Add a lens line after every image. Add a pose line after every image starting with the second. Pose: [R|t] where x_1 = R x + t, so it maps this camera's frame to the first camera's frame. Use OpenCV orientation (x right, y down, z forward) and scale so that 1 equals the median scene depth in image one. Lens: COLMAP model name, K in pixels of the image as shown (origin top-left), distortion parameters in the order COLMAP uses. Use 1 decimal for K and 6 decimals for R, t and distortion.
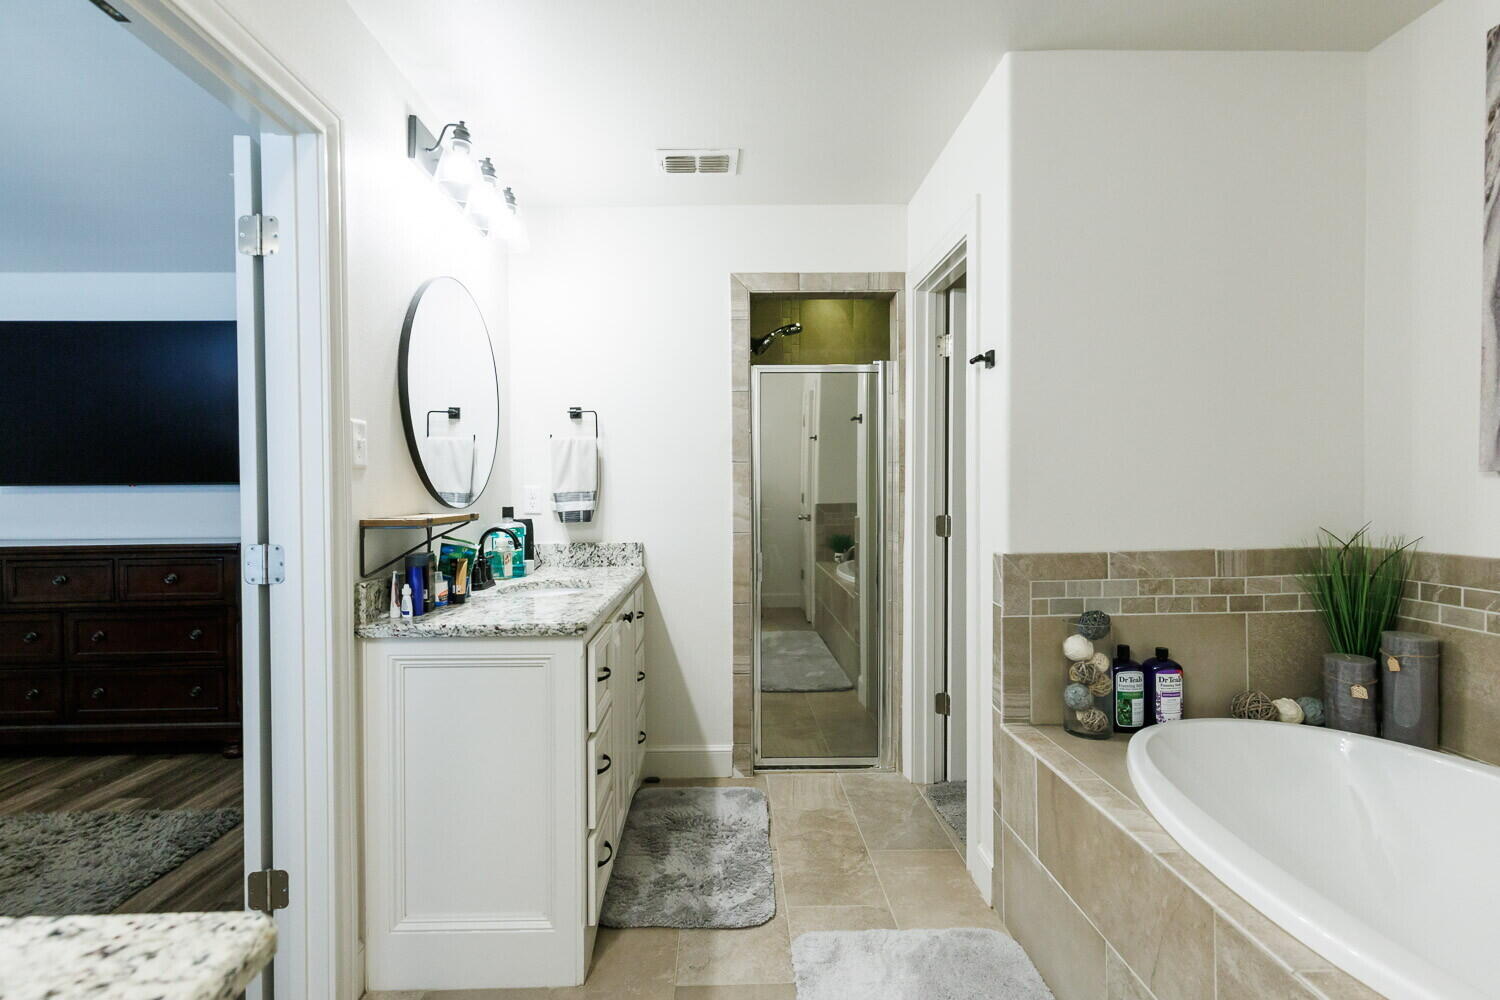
lens RADIAL K [[673.6, 0, 735.3], [0, 673.6, 496.1], [0, 0, 1]] dist [0.007386, -0.000690]
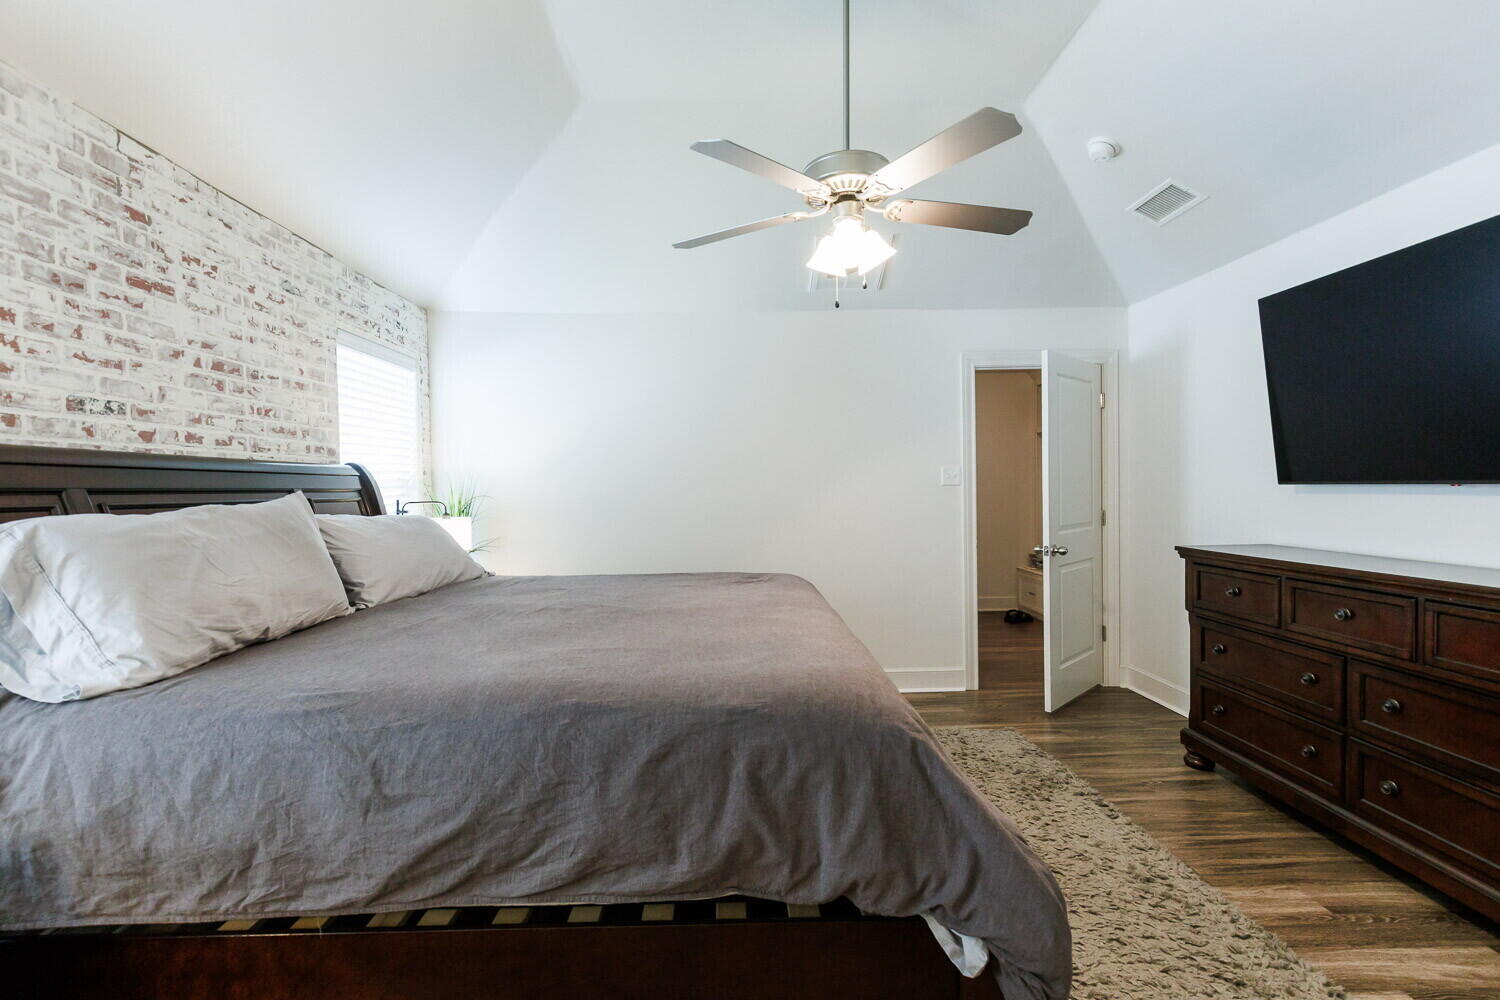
lens RADIAL K [[673.6, 0, 749.1], [0, 673.6, 500.9], [0, 0, 1]] dist [0.007386, -0.000690]
pose [[0.011991, 0.032131, -0.999412, -0.297623], [-0.001052, 0.999483, 0.032121, -0.023196], [0.999928, 0.000666, 0.012019, 0.377115]]
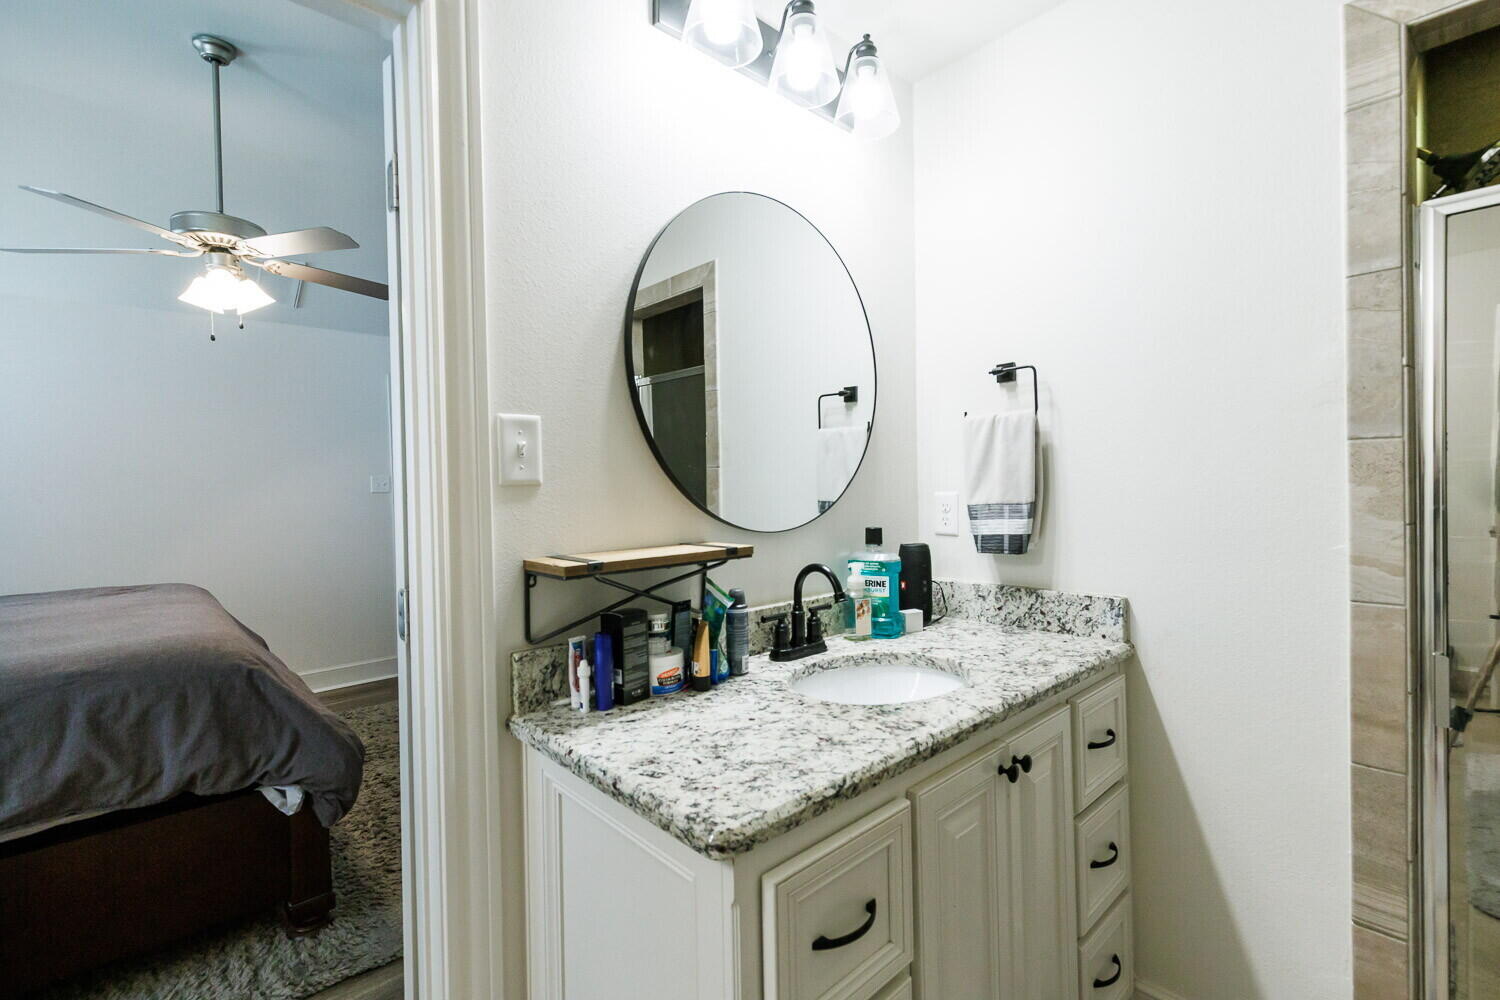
lens RADIAL K [[673.6, 0, 752.1], [0, 673.6, 491.5], [0, 0, 1]] dist [0.007386, -0.000690]
pose [[0.665120, 0.001538, -0.746735, 0.066845], [0.006629, 0.999946, 0.007965, -0.022751], [0.746707, -0.010248, 0.665074, 0.422166]]
